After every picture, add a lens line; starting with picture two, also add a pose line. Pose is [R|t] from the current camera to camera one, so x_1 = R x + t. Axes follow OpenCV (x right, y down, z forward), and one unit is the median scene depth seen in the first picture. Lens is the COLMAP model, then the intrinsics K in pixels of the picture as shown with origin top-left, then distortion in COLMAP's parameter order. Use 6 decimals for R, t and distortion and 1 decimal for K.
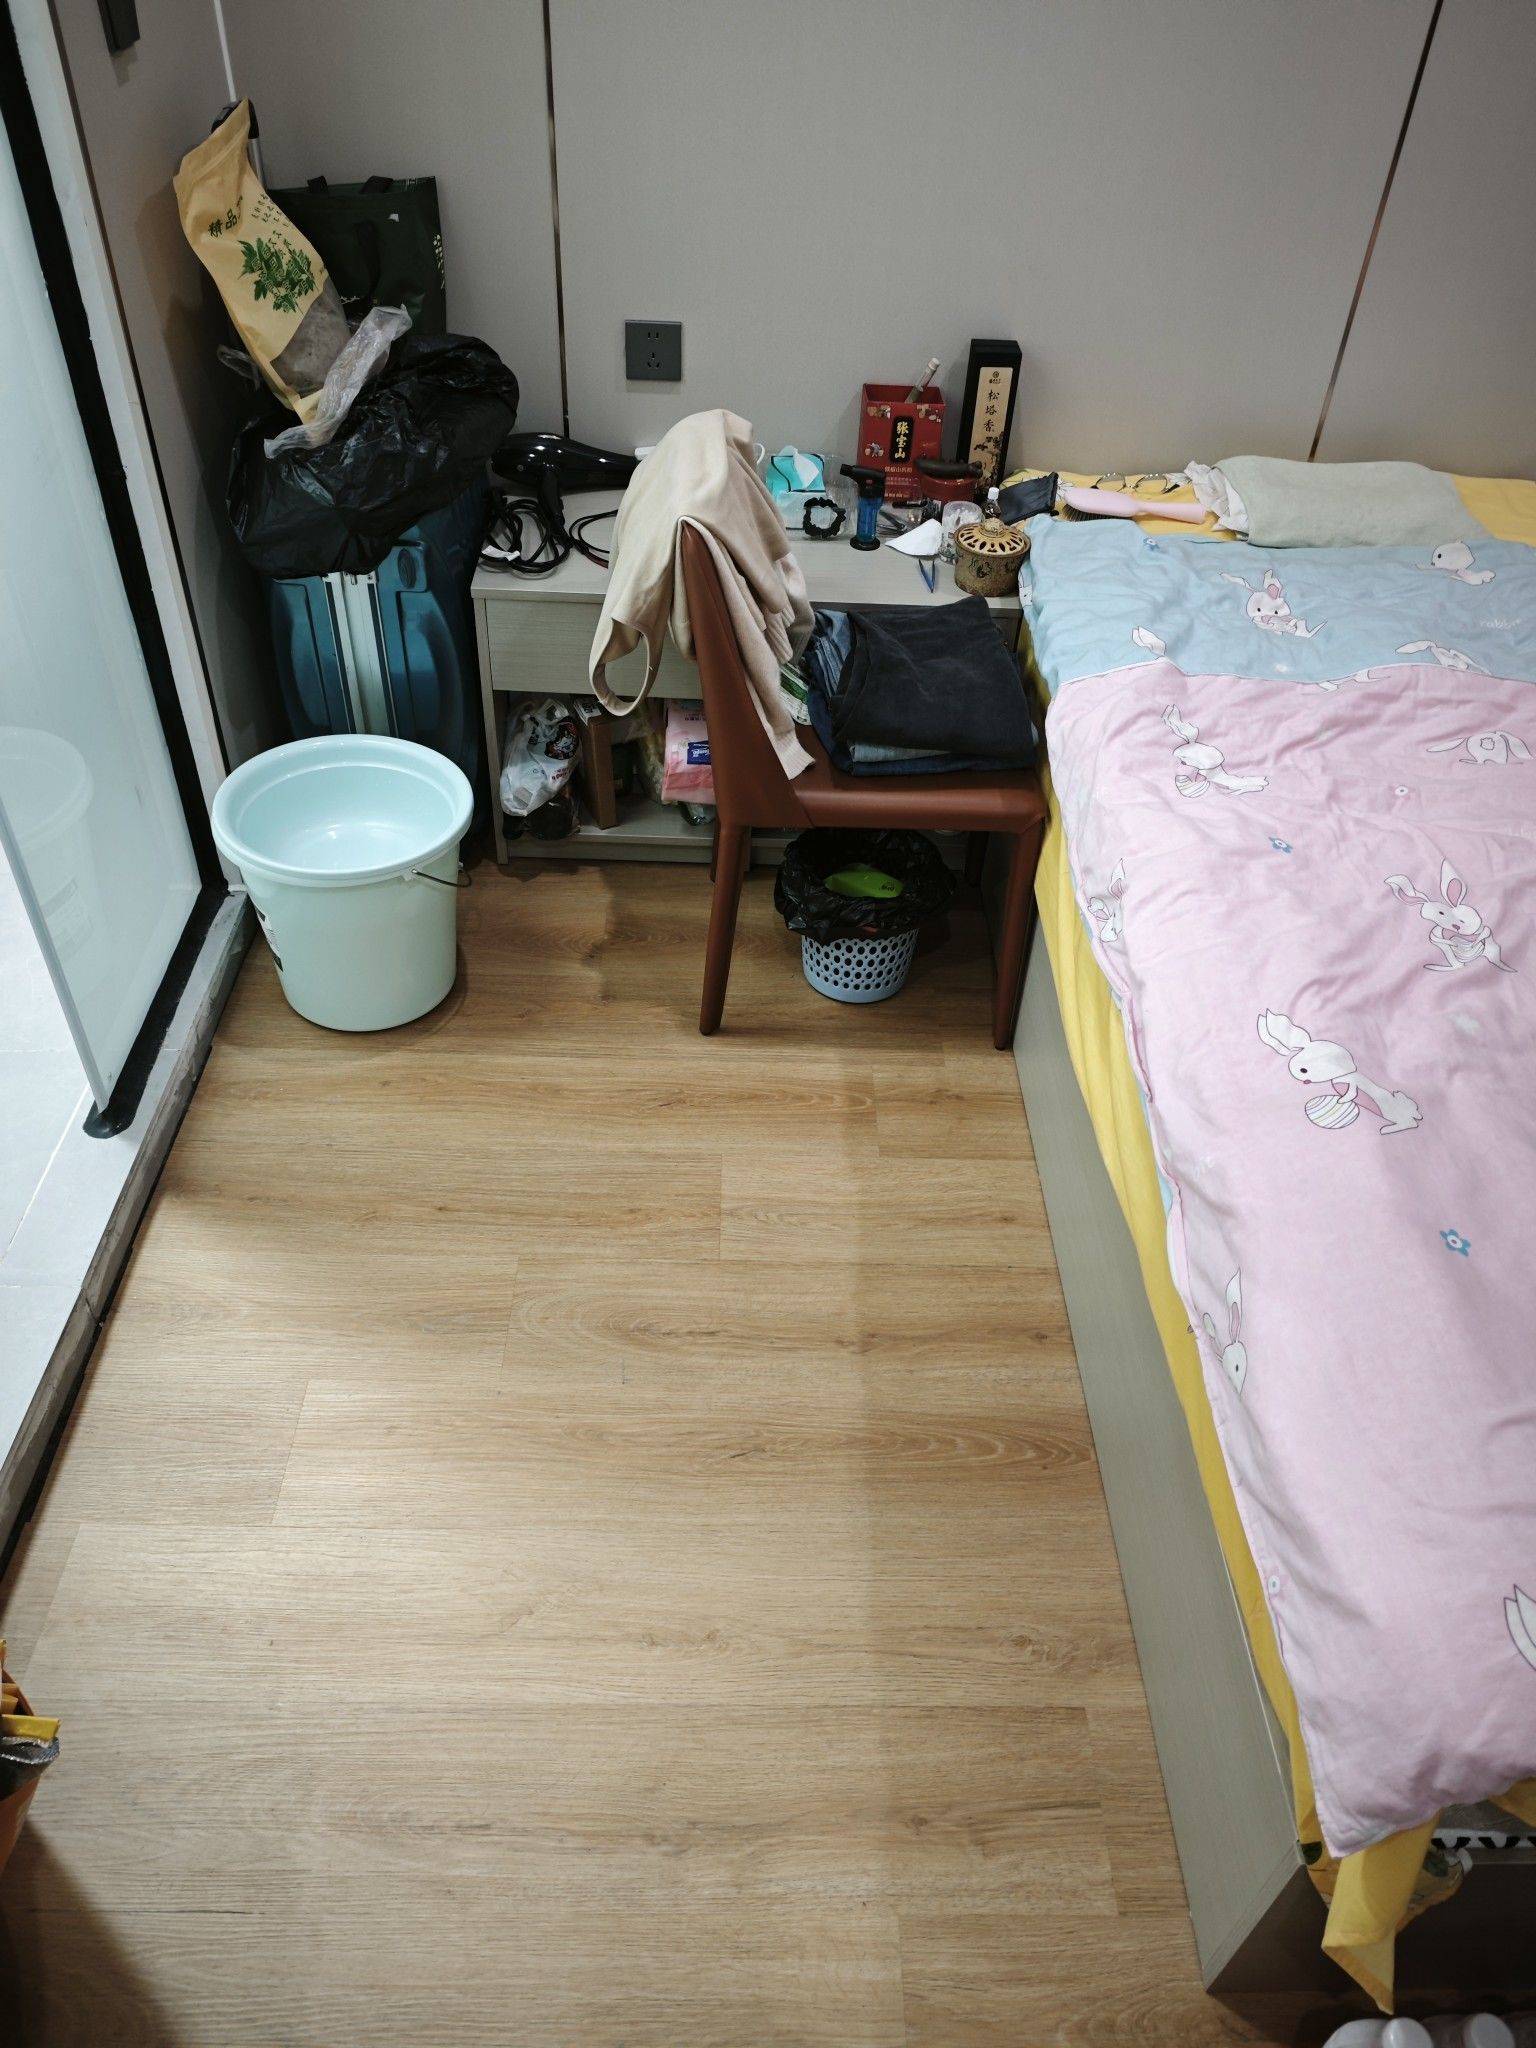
lens RADIAL K [[1447.2, 0, 757.7], [0, 1447.2, 1034.3], [0, 0, 1]] dist [0.006975, -0.010344]
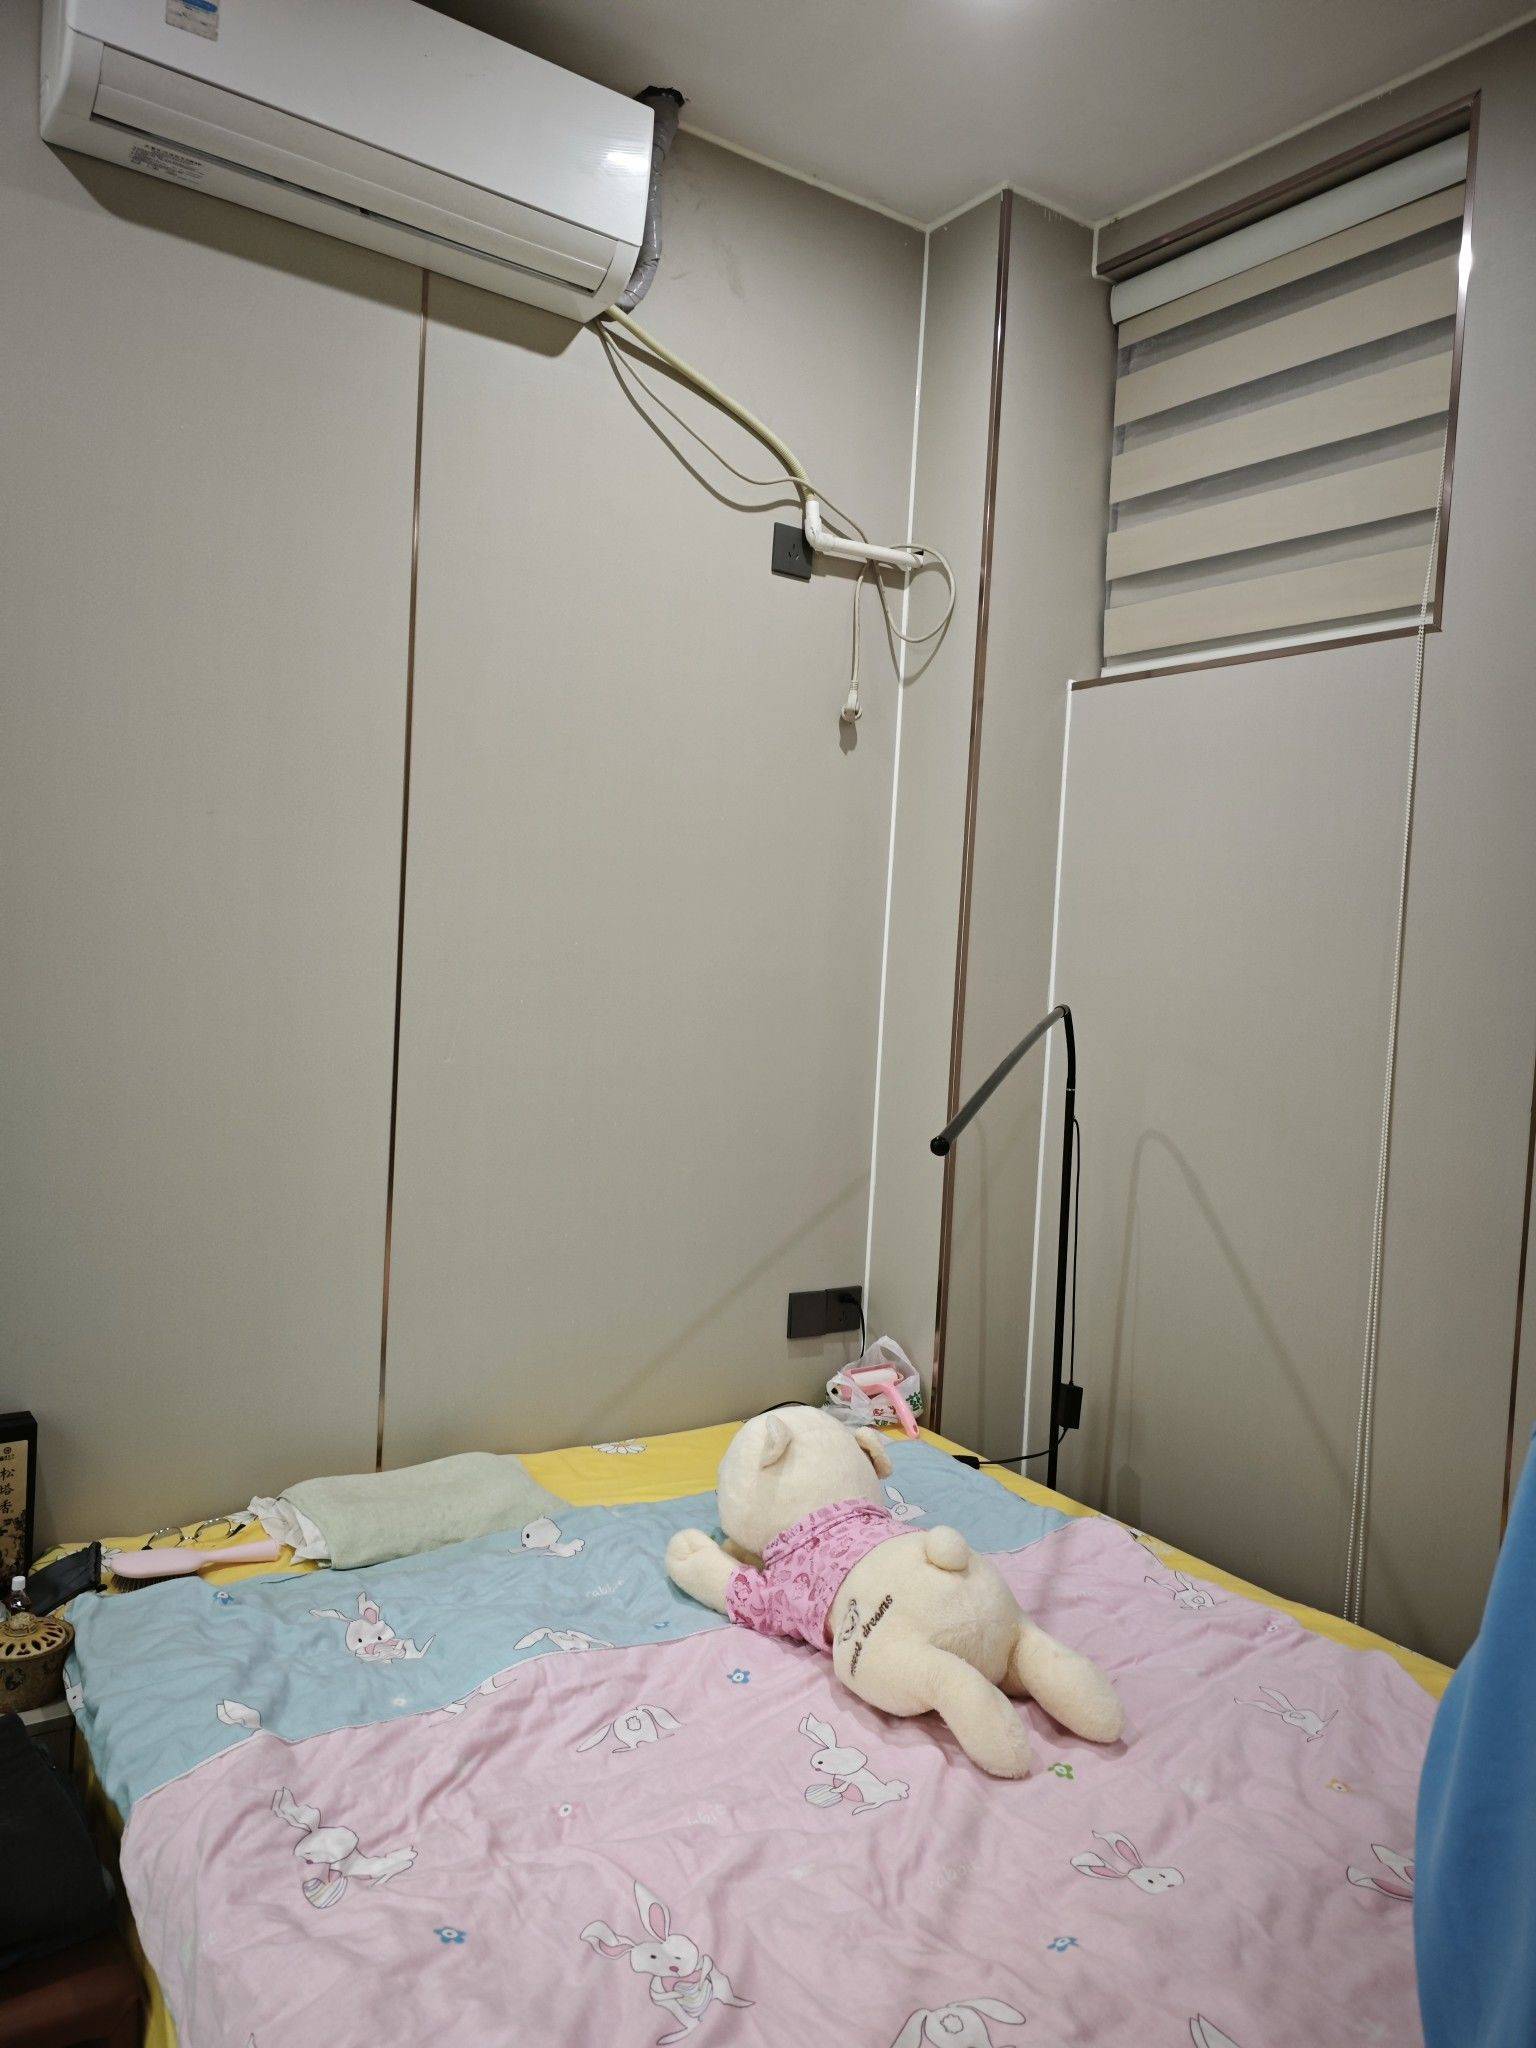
lens RADIAL K [[1447.2, 0, 765.3], [0, 1447.2, 1029.0], [0, 0, 1]] dist [0.006975, -0.010344]
pose [[0.819168, -0.025176, 0.573000, 0.051490], [0.376032, 0.777940, -0.503398, -0.045577], [-0.433086, 0.627834, 0.646731, 0.084025]]
